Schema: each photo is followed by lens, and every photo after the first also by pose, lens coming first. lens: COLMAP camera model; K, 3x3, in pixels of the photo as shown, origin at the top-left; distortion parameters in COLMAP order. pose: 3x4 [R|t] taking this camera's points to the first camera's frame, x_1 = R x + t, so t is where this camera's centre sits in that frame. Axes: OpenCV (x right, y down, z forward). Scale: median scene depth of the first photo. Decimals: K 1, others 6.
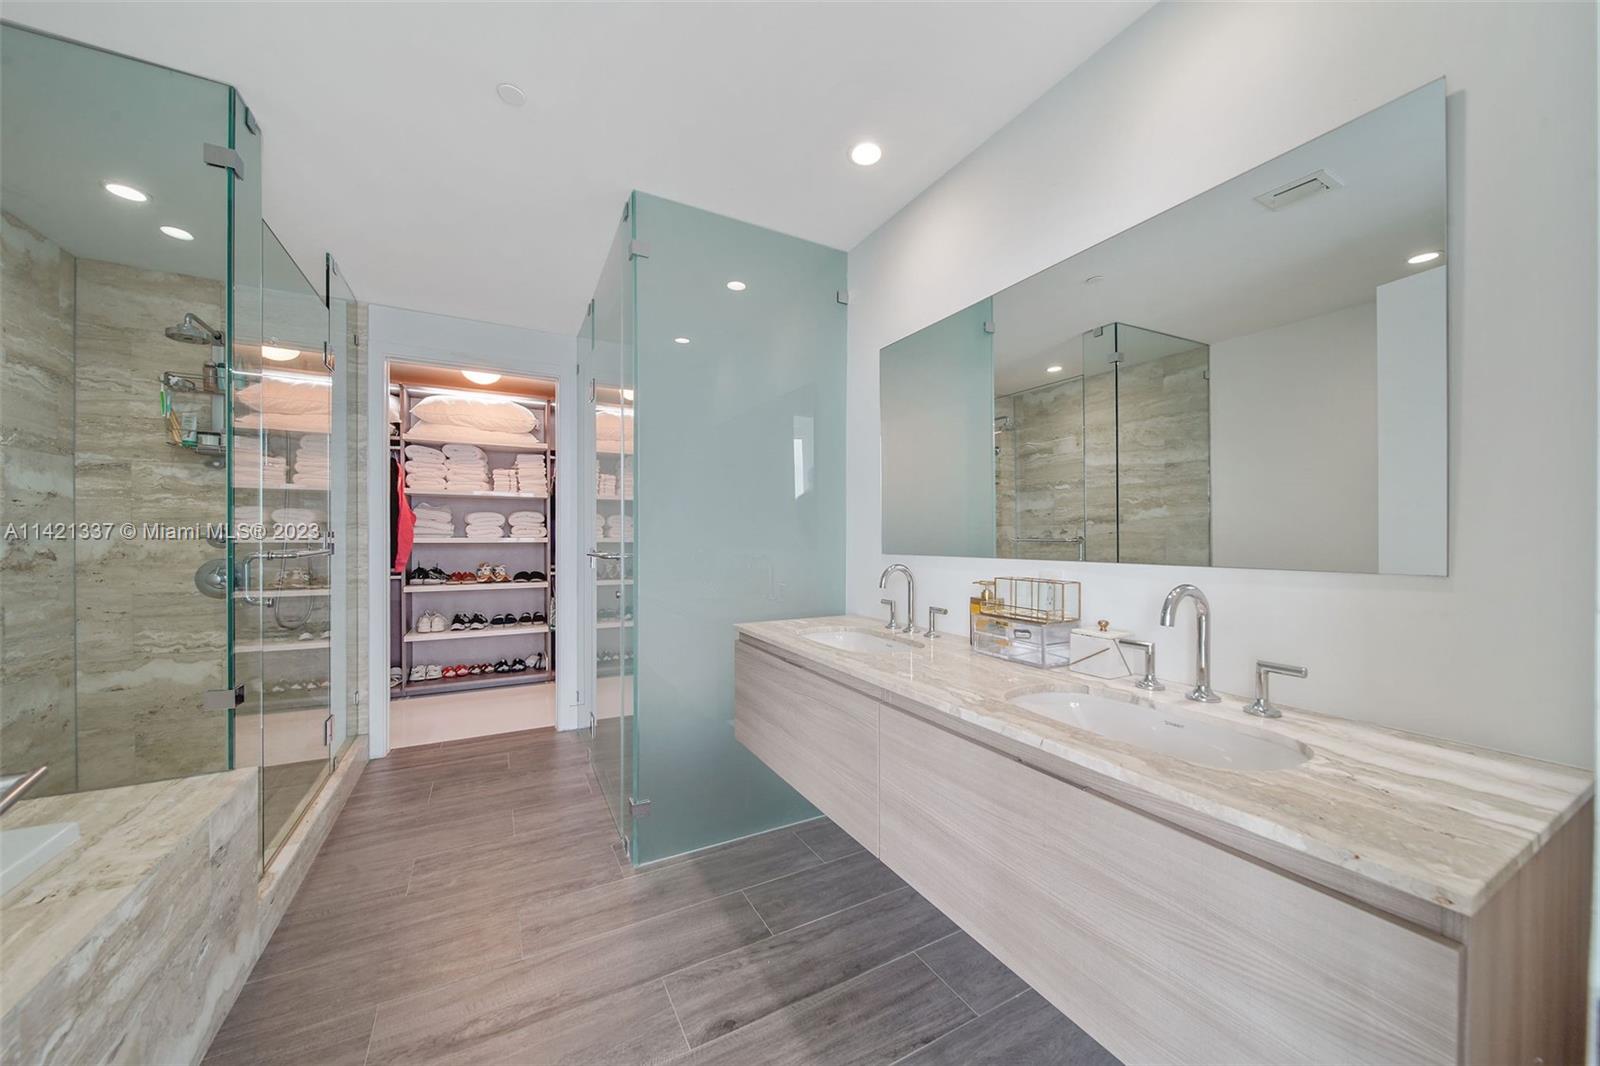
lens RADIAL K [[567.0, 0, 799.7], [0, 567.0, 540.9], [0, 0, 1]] dist [-0.000603, -0.000221]
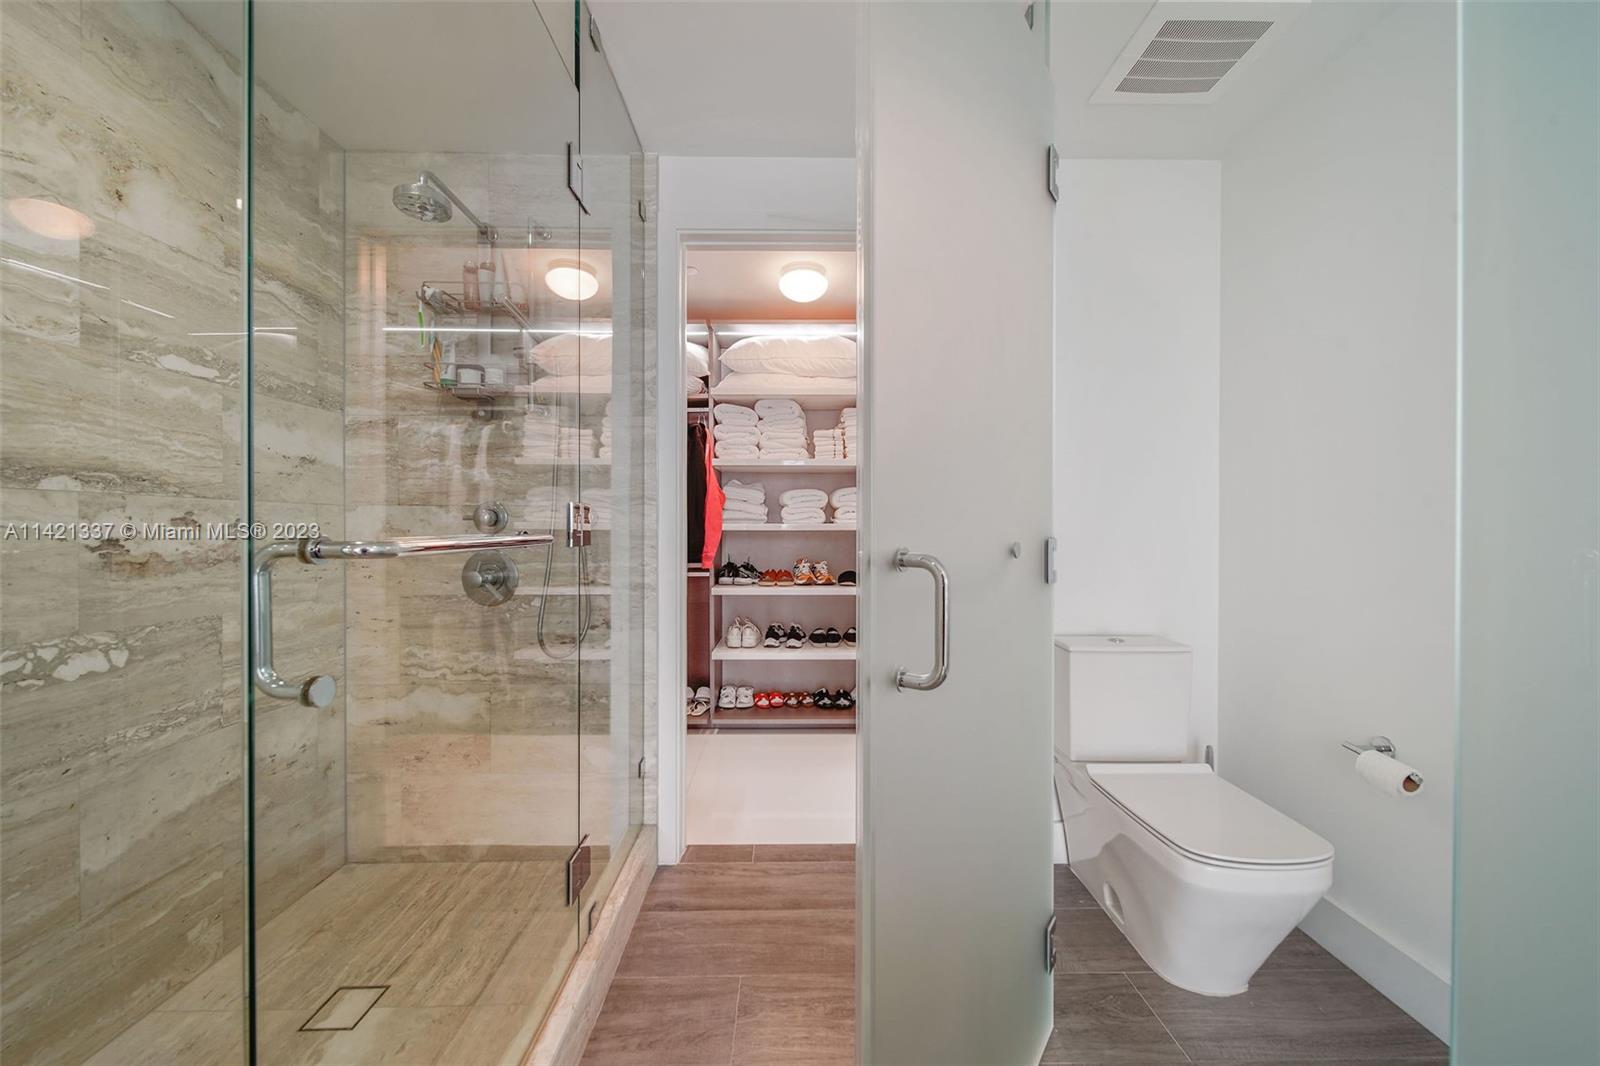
lens RADIAL K [[567.0, 0, 799.7], [0, 567.0, 530.6], [0, 0, 1]] dist [-0.000603, -0.000221]
pose [[0.886805, -0.000392, -0.462144, -0.243093], [-0.001964, 0.999987, -0.004616, 0.007254], [0.462140, 0.005001, 0.886793, 0.381607]]
